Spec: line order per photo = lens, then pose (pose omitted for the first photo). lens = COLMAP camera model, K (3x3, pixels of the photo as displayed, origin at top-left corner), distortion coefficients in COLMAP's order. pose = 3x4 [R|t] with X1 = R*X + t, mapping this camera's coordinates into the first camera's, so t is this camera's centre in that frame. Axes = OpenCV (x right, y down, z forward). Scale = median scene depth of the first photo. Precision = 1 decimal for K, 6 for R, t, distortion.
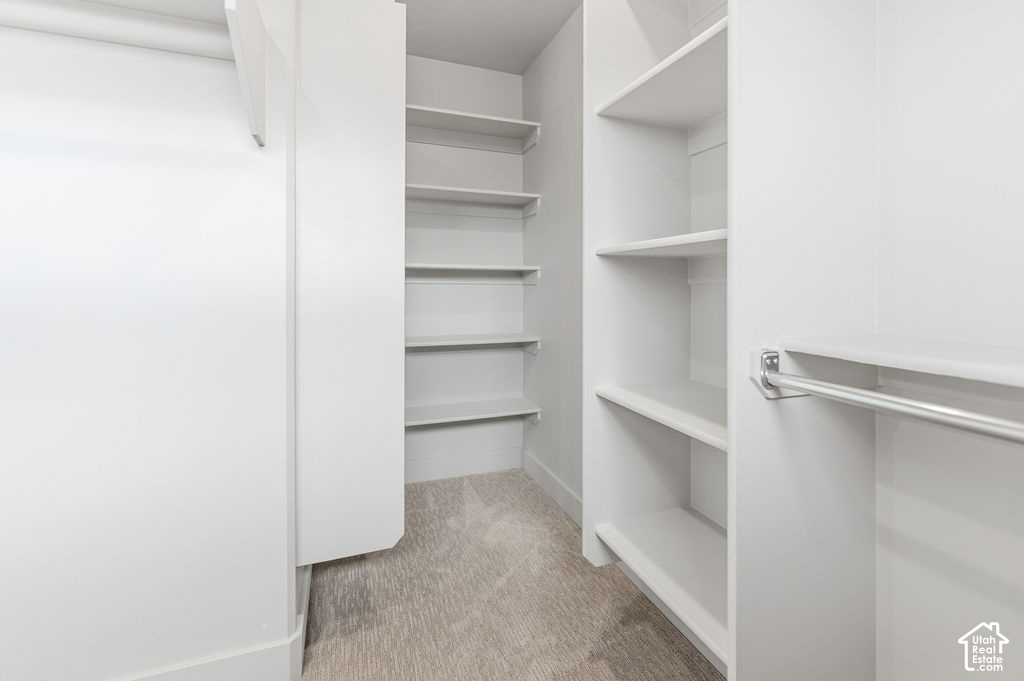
lens RADIAL K [[439.4, 0, 512.8], [0, 439.4, 292.5], [0, 0, 1]] dist [0.001443, -0.000015]
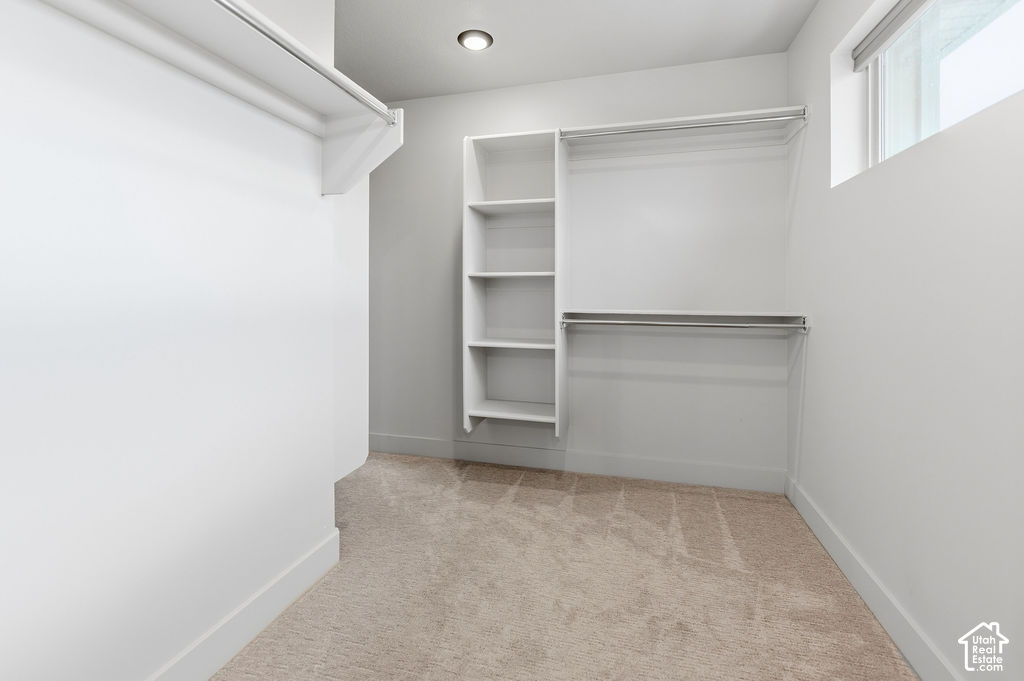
lens RADIAL K [[439.4, 0, 512.8], [0, 439.4, 292.5], [0, 0, 1]] dist [0.001443, -0.000015]
pose [[0.588063, -0.003981, 0.808805, -1.173312], [0.006561, 0.999978, 0.000152, -0.001685], [-0.808789, 0.005217, 0.588076, -0.296414]]
